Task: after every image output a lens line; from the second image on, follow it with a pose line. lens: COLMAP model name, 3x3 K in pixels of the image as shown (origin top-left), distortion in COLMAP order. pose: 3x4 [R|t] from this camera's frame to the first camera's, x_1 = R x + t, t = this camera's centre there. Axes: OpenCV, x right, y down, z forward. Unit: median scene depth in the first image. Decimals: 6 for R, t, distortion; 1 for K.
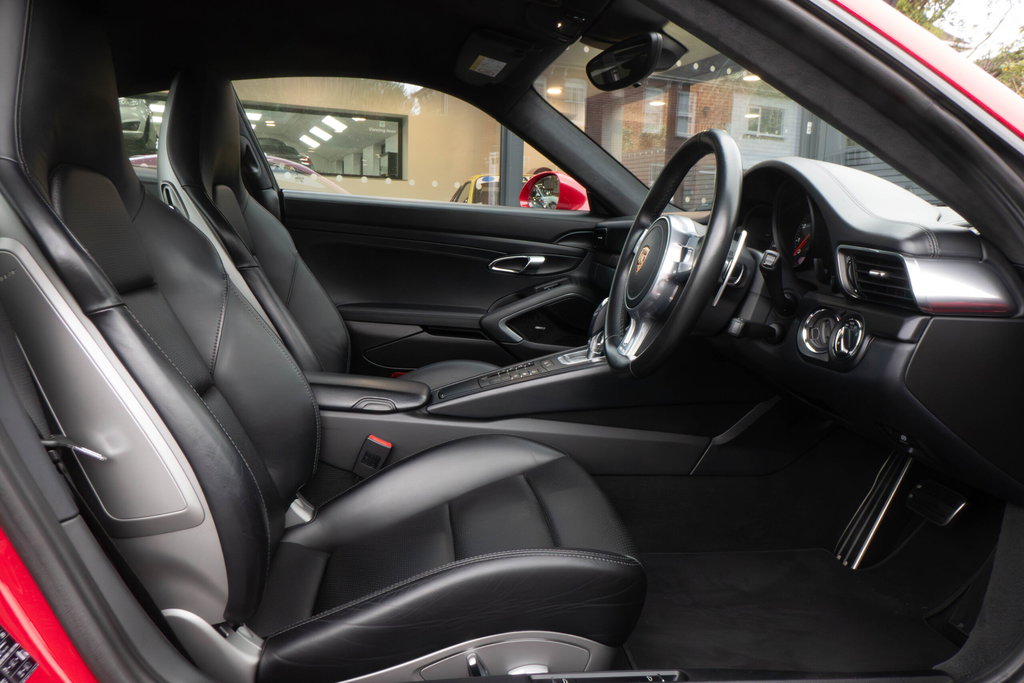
lens RADIAL K [[696.2, 0, 528.3], [0, 696.2, 329.1], [0, 0, 1]] dist [-0.002384, -0.001134]
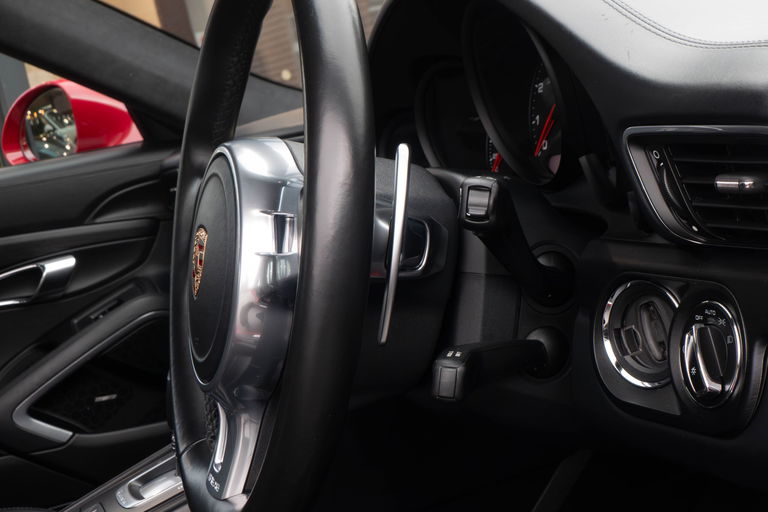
lens RADIAL K [[1276.2, 0, 384.5], [0, 1276.2, 235.8], [0, 0, 1]] dist [0.001980, -0.153708]
pose [[0.942845, -0.257709, 0.211258, 0.049551], [0.272398, 0.961217, -0.043143, -0.023012], [-0.191946, 0.098223, 0.976478, 0.107727]]
